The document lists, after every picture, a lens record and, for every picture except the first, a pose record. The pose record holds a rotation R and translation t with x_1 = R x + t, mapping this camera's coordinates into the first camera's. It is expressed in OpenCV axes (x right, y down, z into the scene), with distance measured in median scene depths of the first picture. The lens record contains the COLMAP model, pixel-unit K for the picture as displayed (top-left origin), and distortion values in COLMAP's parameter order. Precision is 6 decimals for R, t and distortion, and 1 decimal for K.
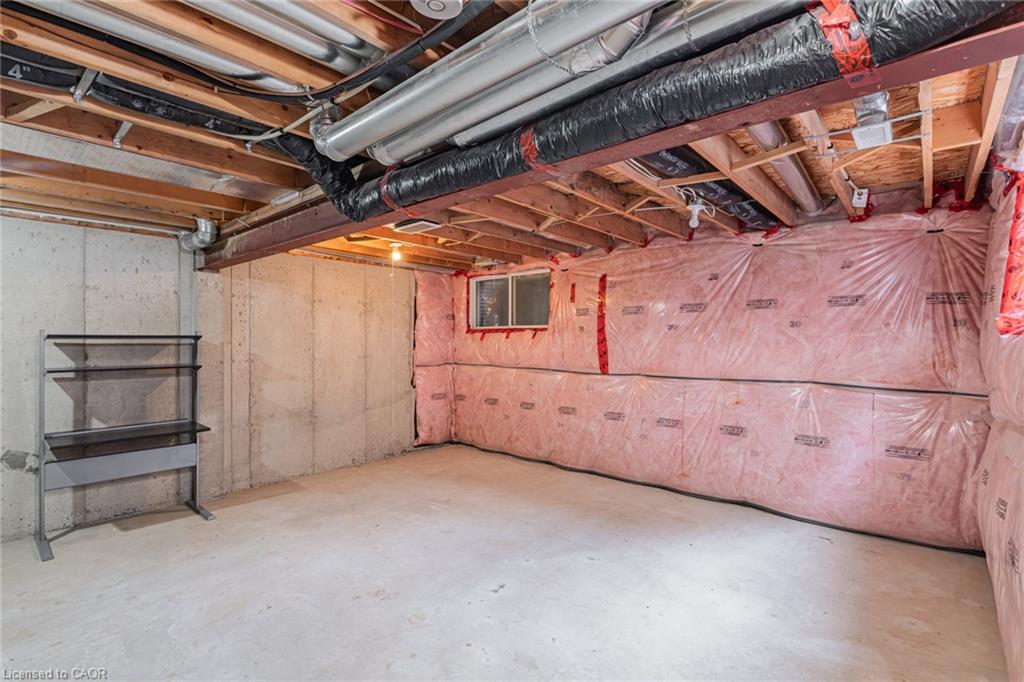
lens RADIAL K [[470.9, 0, 514.8], [0, 470.9, 340.1], [0, 0, 1]] dist [0.001004, -0.000020]
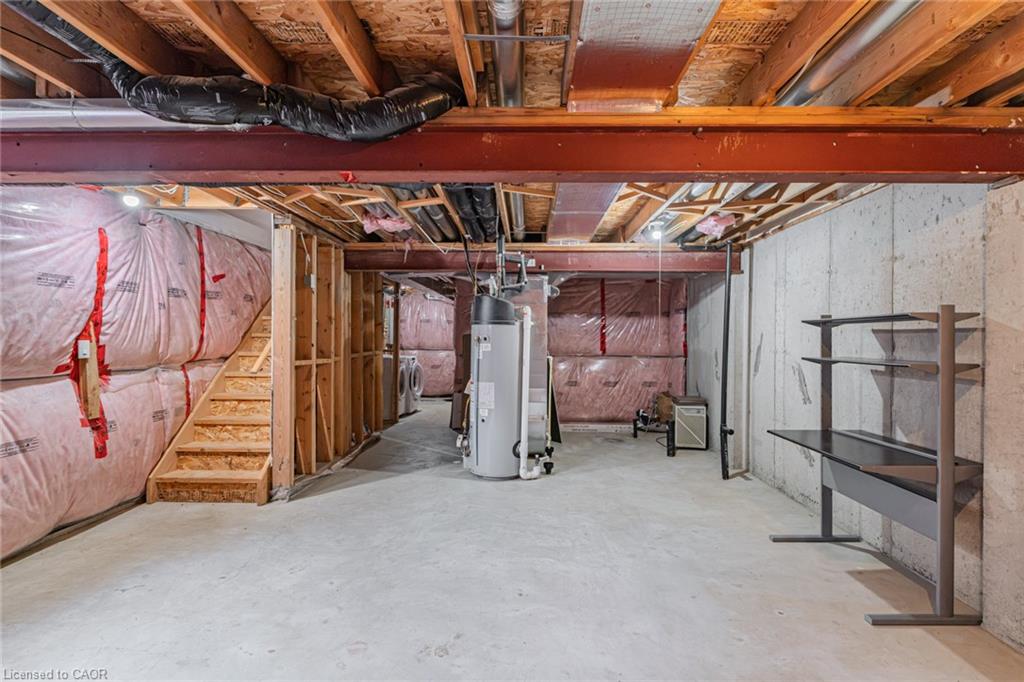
lens RADIAL K [[470.9, 0, 521.8], [0, 470.9, 340.6], [0, 0, 1]] dist [0.001004, -0.000020]
pose [[-0.753780, -0.002289, -0.657123, 0.082059], [-0.005354, 0.999982, 0.002658, 0.027004], [0.657105, 0.005522, -0.753779, 1.199477]]
